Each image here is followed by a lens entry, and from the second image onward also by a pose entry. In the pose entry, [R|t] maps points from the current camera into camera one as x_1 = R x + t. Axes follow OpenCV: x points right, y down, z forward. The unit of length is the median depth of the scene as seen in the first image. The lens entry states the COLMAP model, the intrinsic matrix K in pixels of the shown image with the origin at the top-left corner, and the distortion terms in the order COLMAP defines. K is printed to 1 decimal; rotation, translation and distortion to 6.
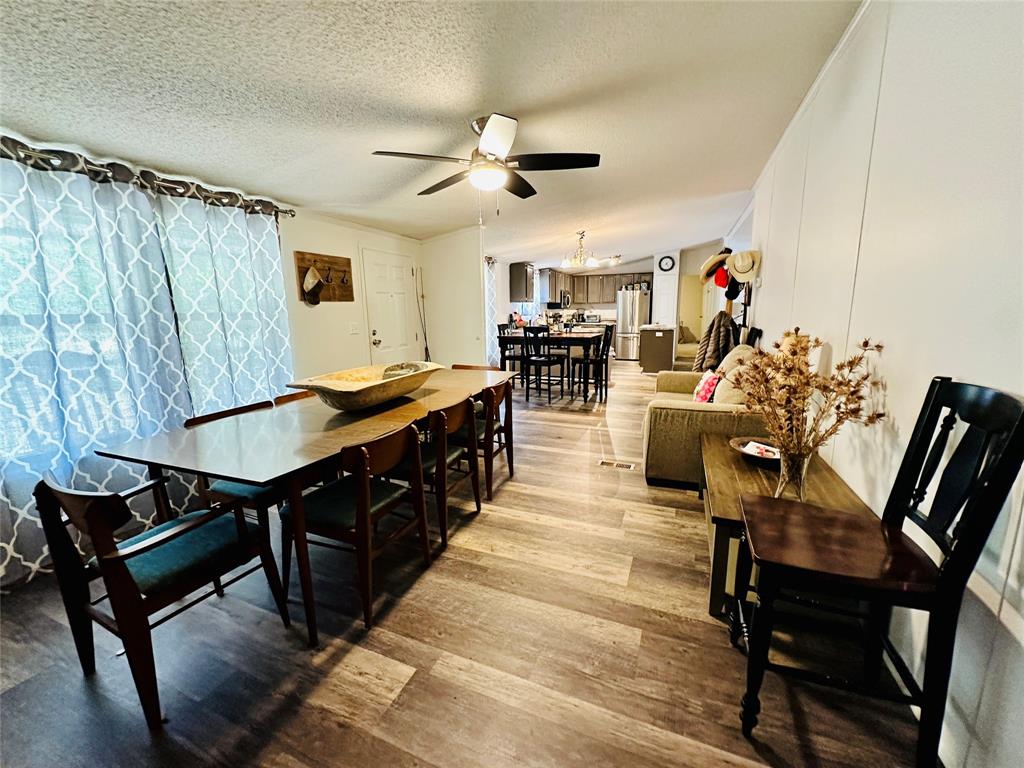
lens RADIAL K [[409.0, 0, 515.3], [0, 409.0, 388.7], [0, 0, 1]] dist [-0.002649, 0.000412]
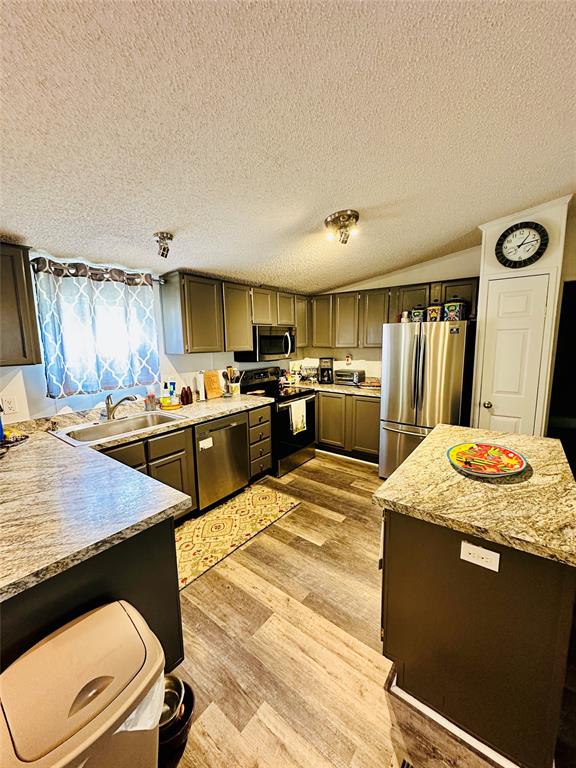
lens RADIAL K [[306.8, 0, 286.8], [0, 306.8, 384.7], [0, 0, 1]] dist [-0.002649, 0.000412]
pose [[0.965460, 0.031507, -0.258639, 0.249606], [-0.042272, 0.998451, -0.036165, -0.168679], [0.257099, 0.045849, 0.965297, 0.704755]]
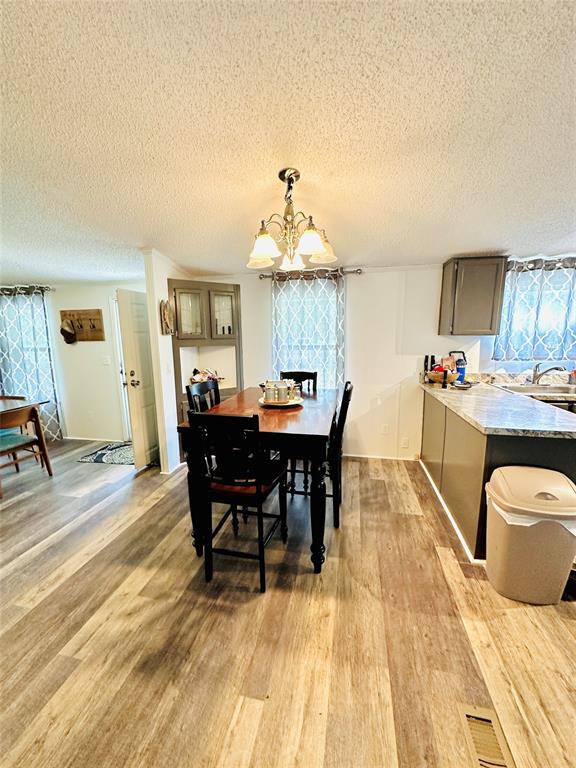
lens RADIAL K [[306.8, 0, 289.3], [0, 306.8, 383.4], [0, 0, 1]] dist [-0.002649, 0.000412]
pose [[0.192528, 0.172317, -0.966043, 0.303624], [-0.179414, 0.974048, 0.137988, -0.138606], [0.964751, 0.146755, 0.218447, 0.590803]]
